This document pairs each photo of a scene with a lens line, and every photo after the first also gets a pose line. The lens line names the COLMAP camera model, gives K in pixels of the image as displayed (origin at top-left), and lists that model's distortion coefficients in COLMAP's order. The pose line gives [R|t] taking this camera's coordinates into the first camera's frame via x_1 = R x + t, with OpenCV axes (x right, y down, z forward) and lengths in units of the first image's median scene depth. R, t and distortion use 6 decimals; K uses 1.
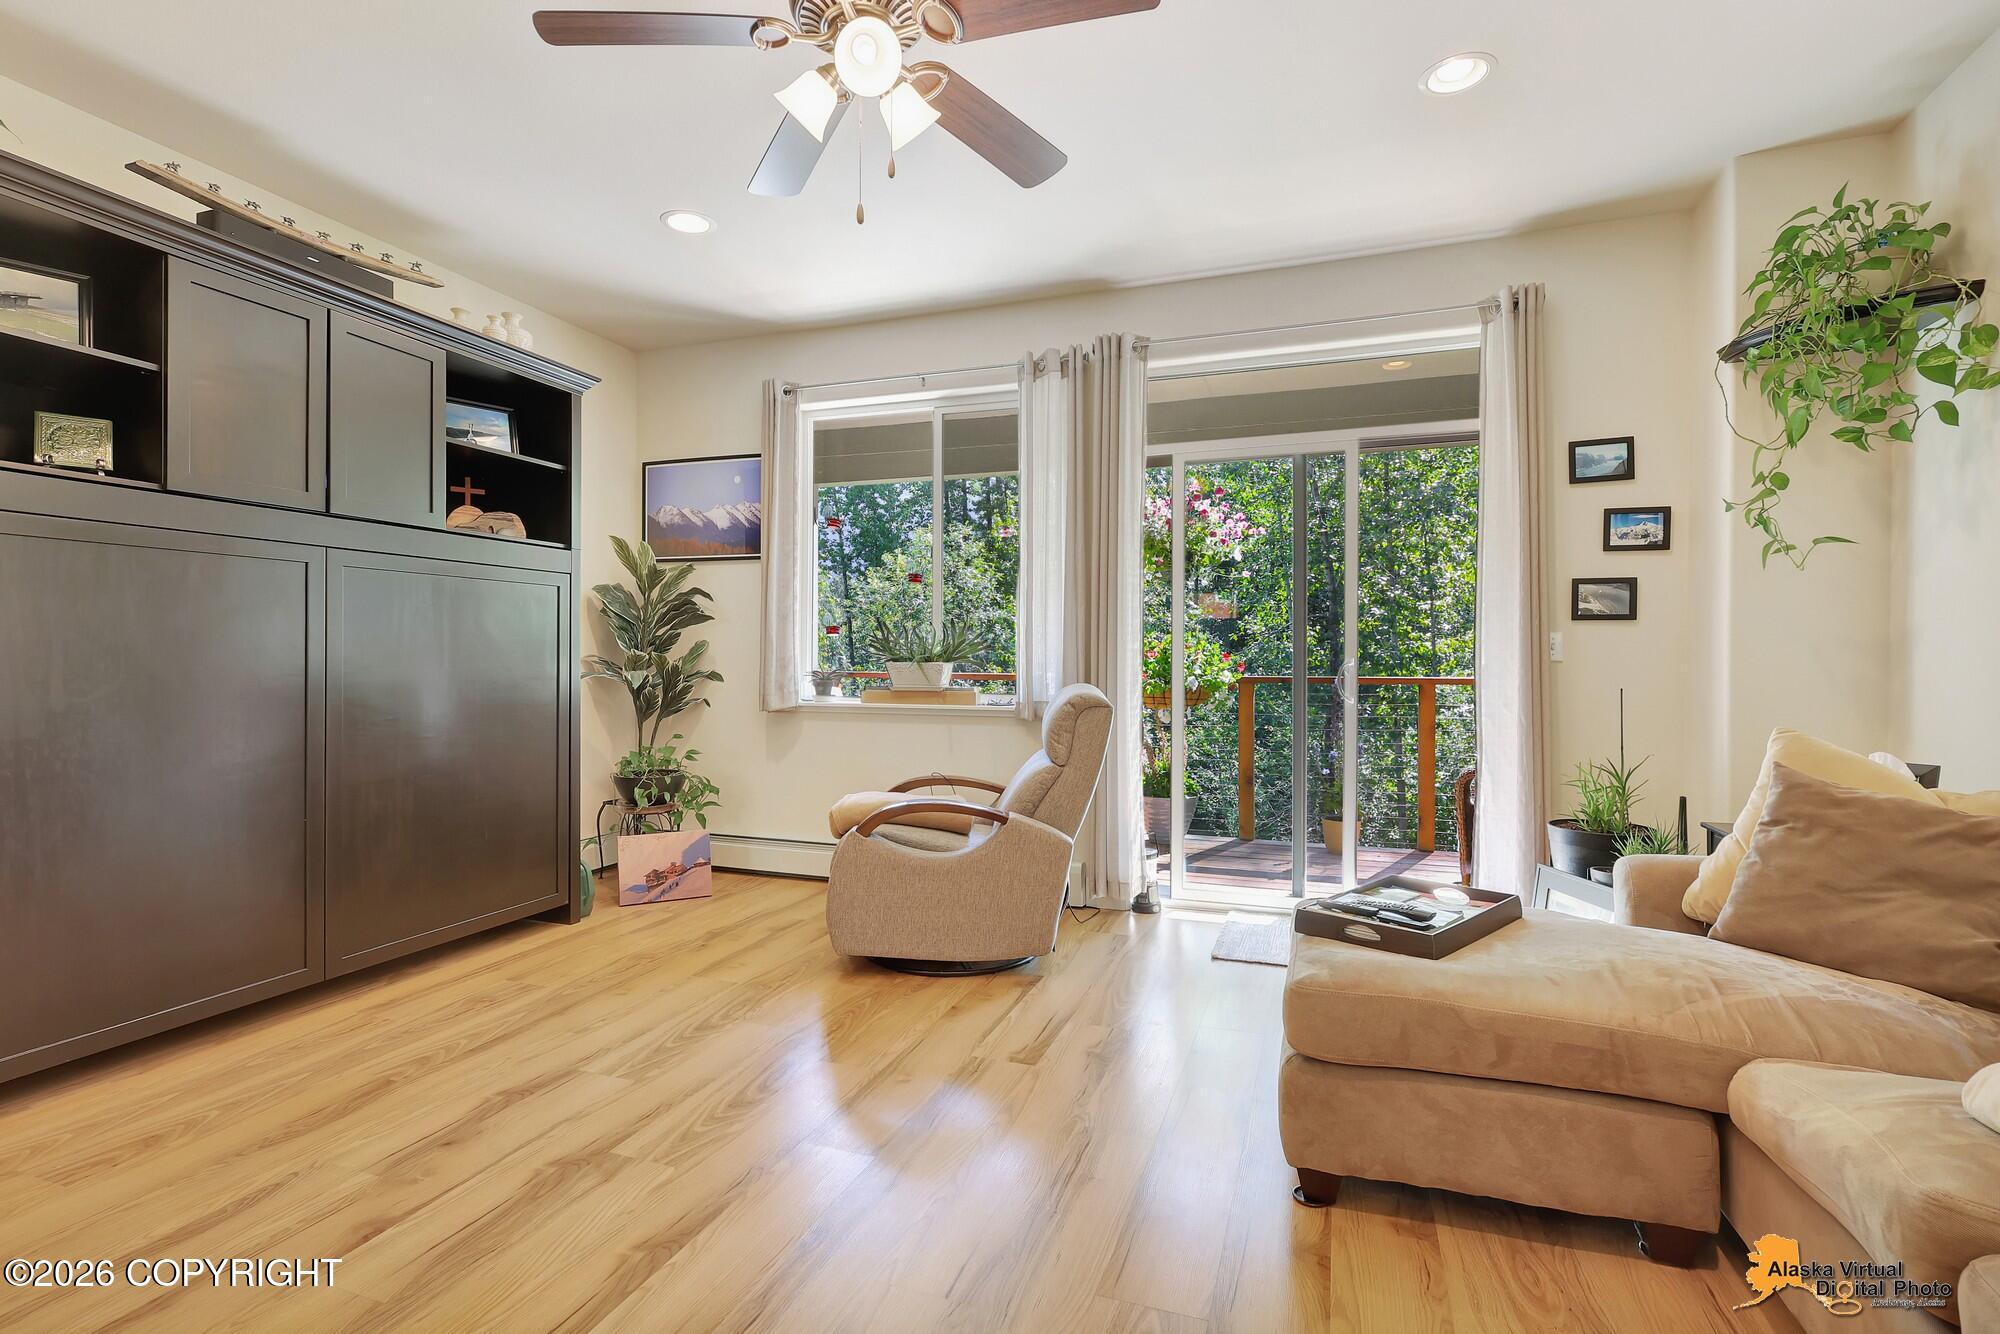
lens RADIAL K [[932.3, 0, 995.3], [0, 932.3, 669.5], [0, 0, 1]] dist [-0.004899, 0.001062]
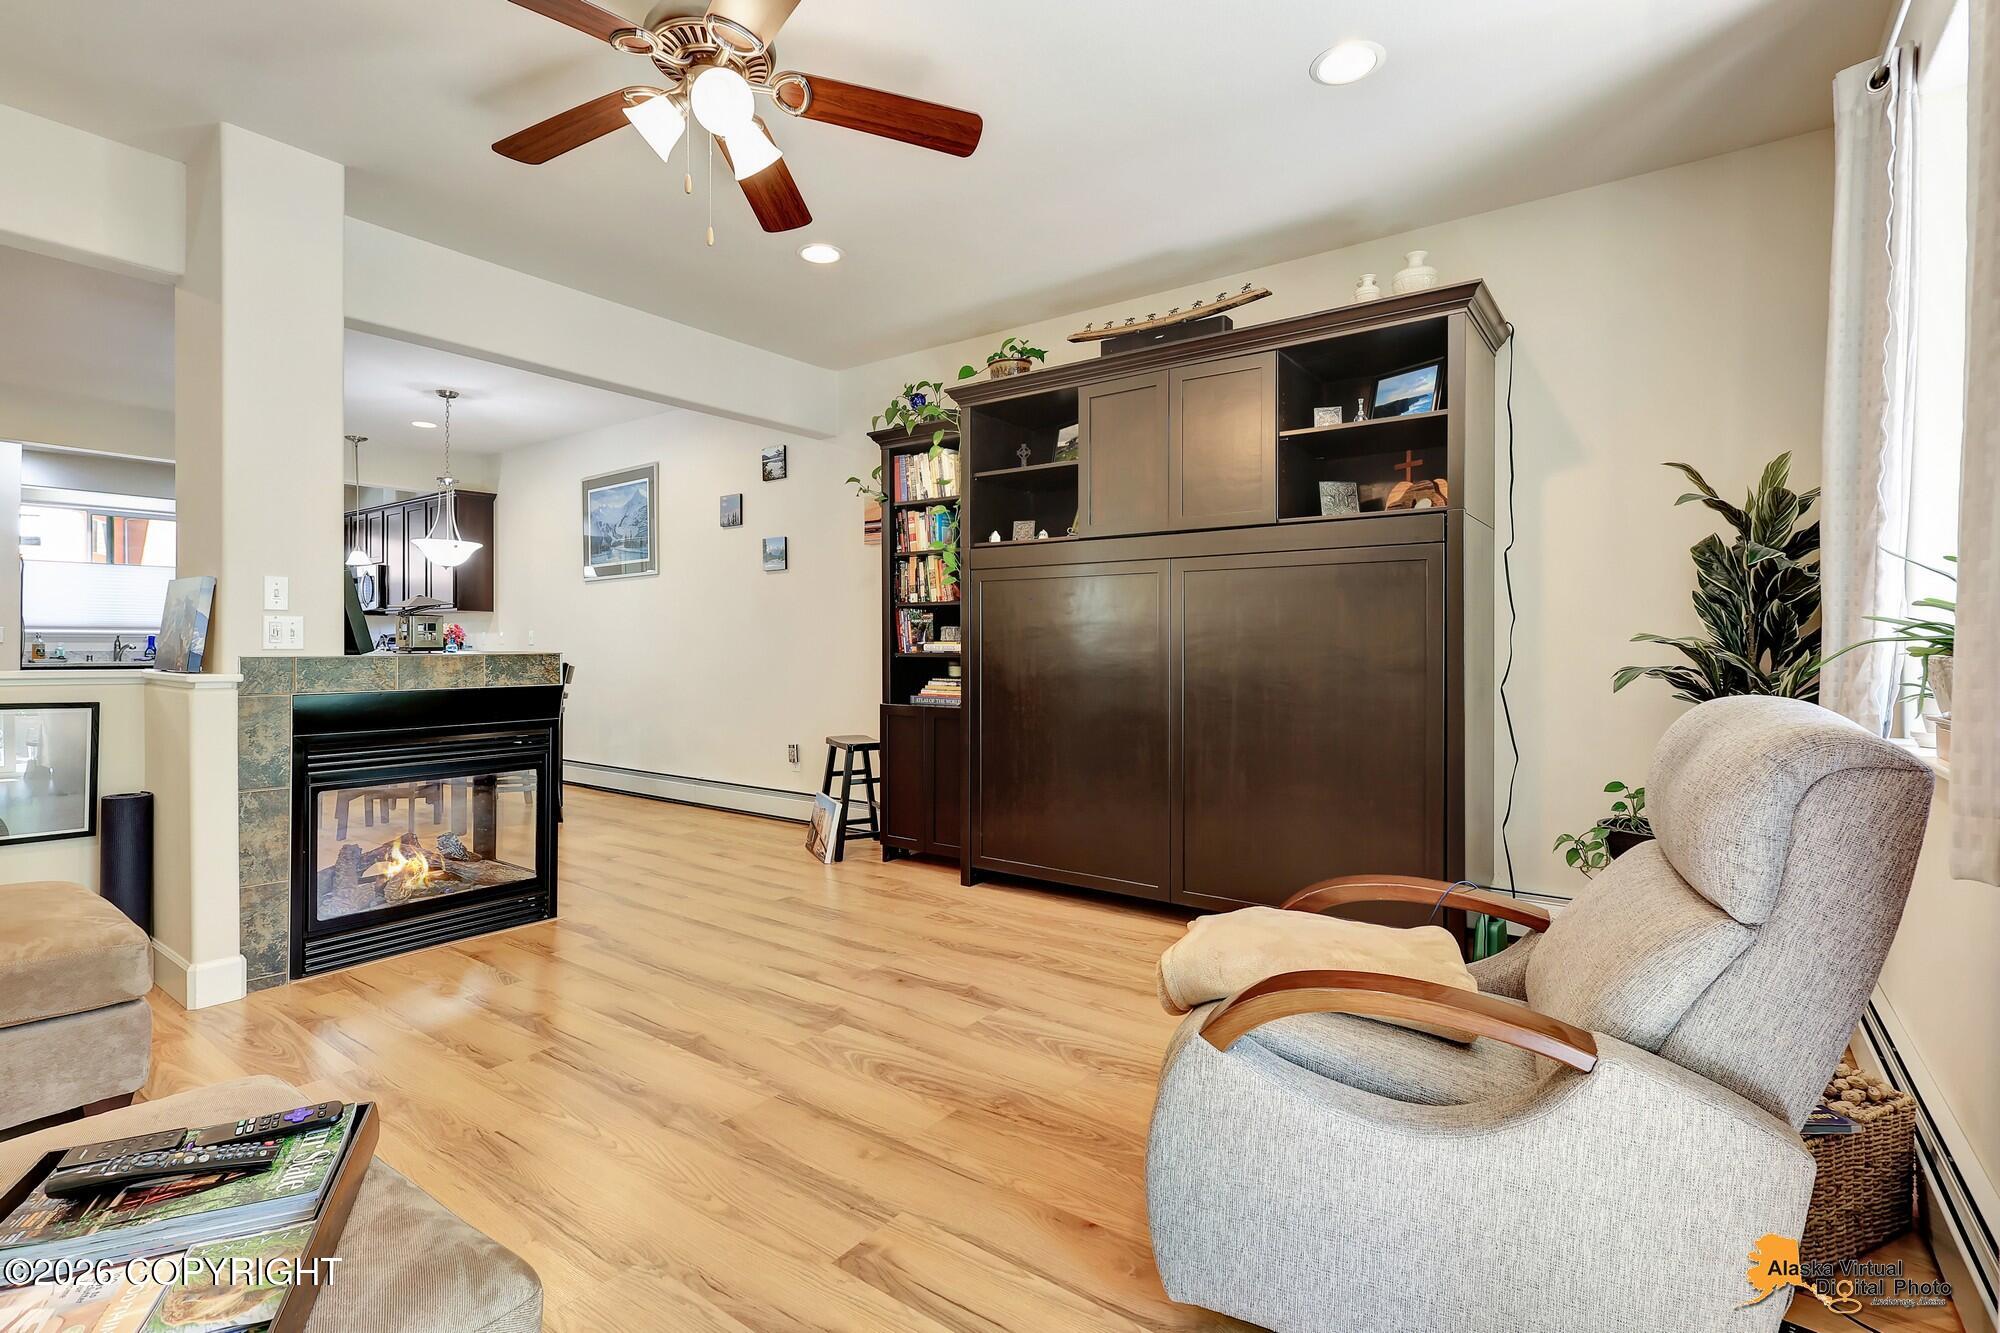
lens RADIAL K [[932.3, 0, 992.2], [0, 932.3, 646.2], [0, 0, 1]] dist [-0.004899, 0.001062]
pose [[-0.279675, -0.001652, -0.960093, 0.648260], [-0.011964, 0.999927, 0.001764, -0.014689], [0.960020, 0.011980, -0.279674, 1.293840]]
